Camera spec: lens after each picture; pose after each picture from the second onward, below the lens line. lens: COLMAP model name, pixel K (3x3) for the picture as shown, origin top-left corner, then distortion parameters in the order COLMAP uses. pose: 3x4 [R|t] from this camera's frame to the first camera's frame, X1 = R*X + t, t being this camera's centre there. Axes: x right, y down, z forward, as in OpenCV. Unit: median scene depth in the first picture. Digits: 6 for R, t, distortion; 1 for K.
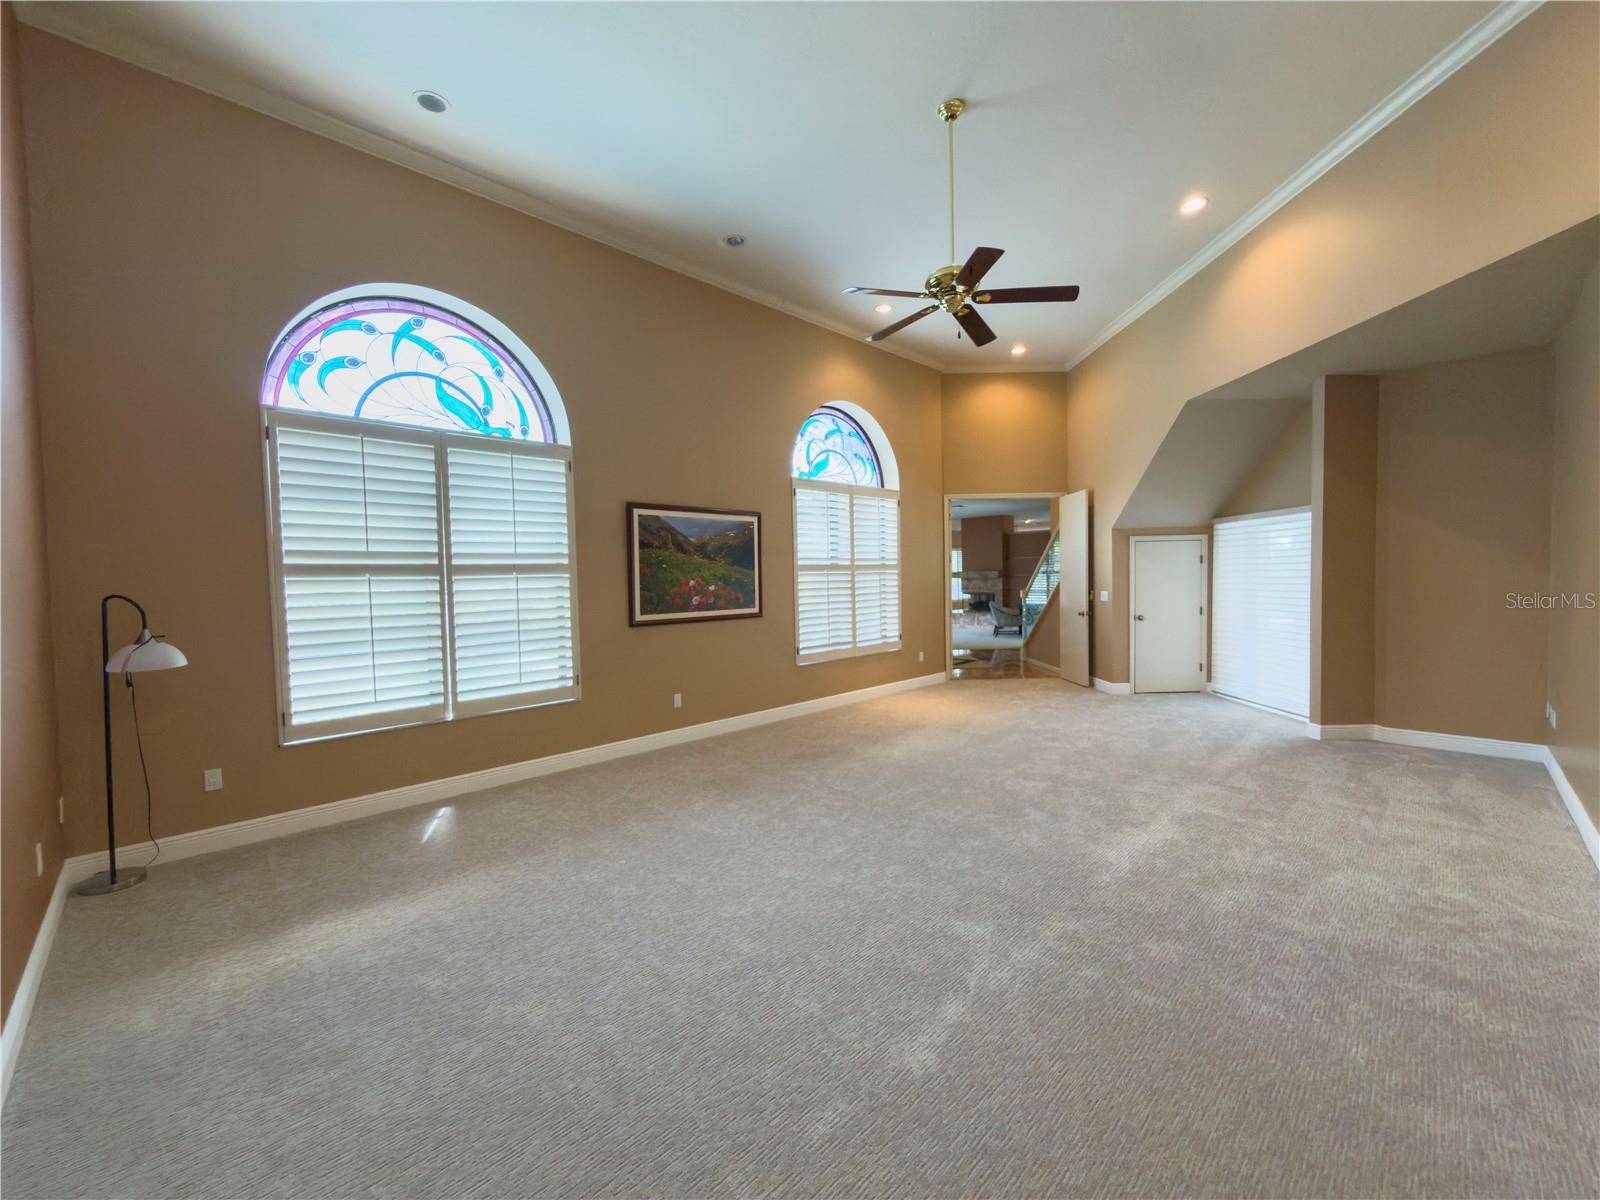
lens RADIAL K [[633.1, 0, 800.0], [0, 633.1, 600.0], [0, 0, 1]] dist [0.000404, 0.000053]
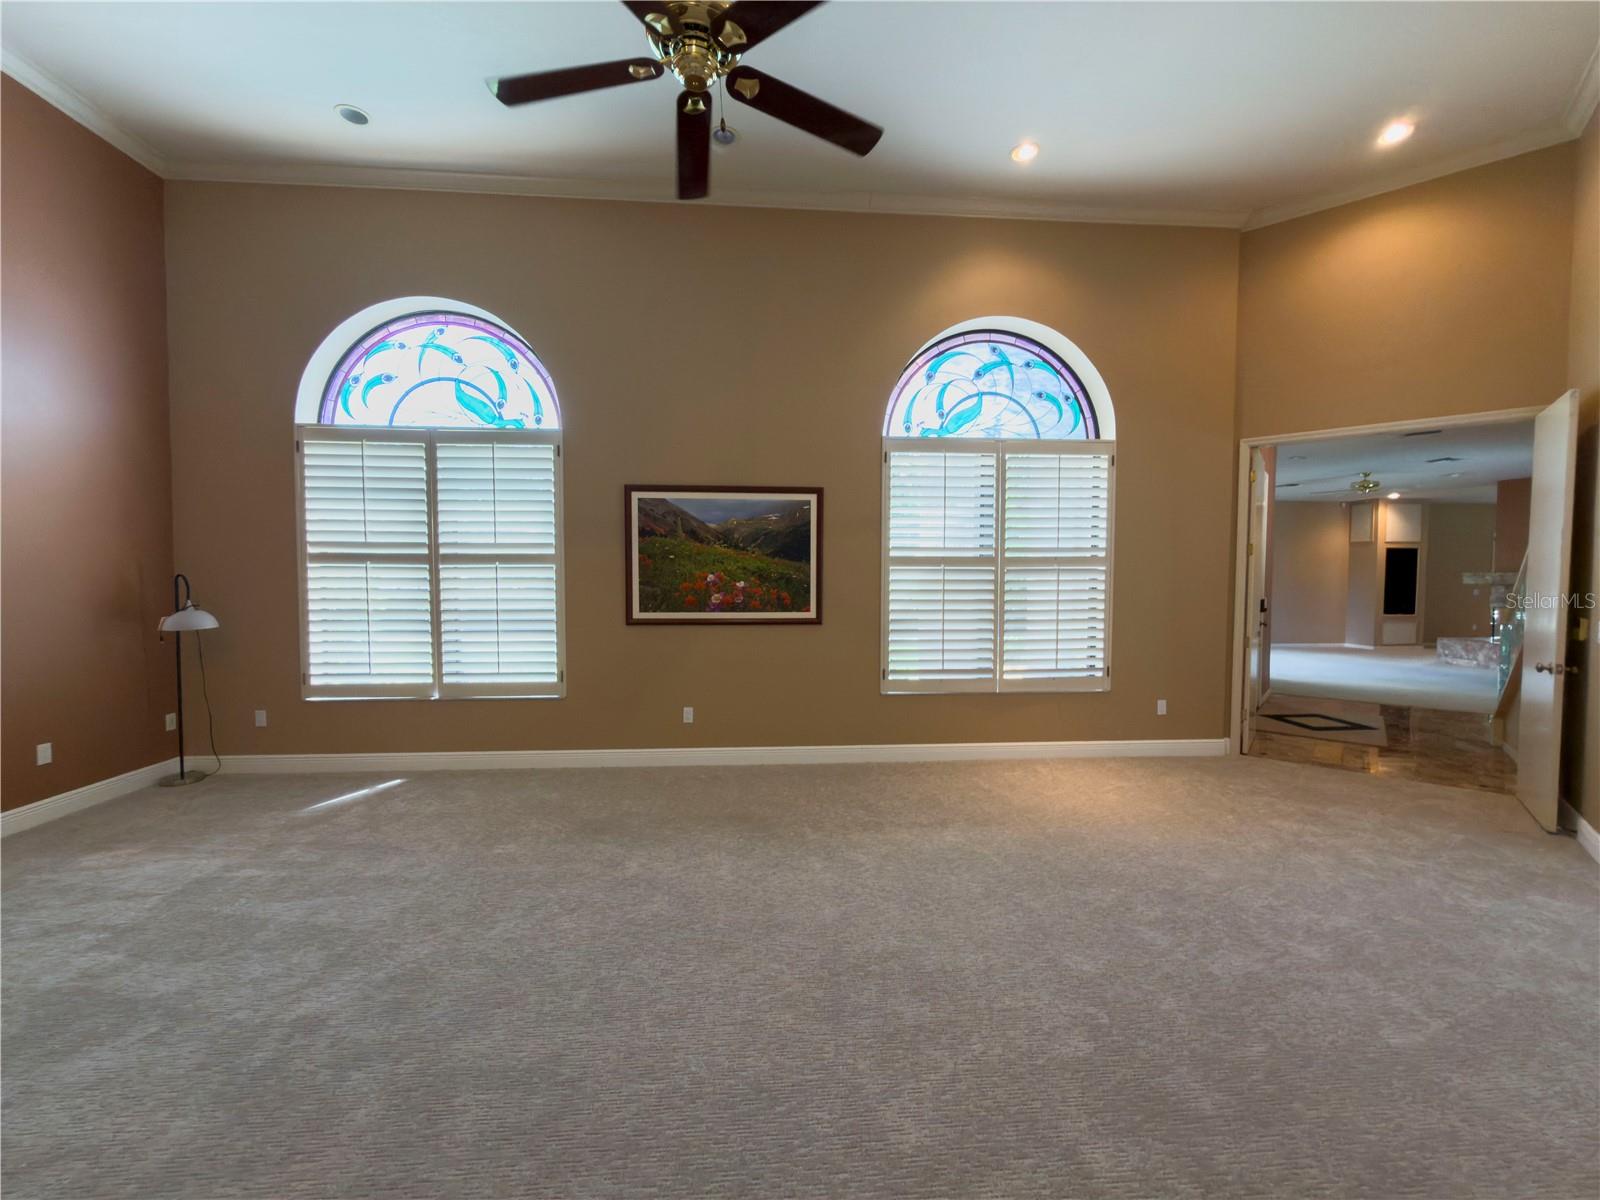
lens RADIAL K [[633.1, 0, 800.0], [0, 633.1, 600.0], [0, 0, 1]] dist [0.000404, 0.000053]
pose [[0.765294, 0.049028, -0.641811, 0.458327], [-0.041606, 0.998778, 0.026686, -0.024609], [0.642335, 0.006281, 0.766398, 0.438767]]
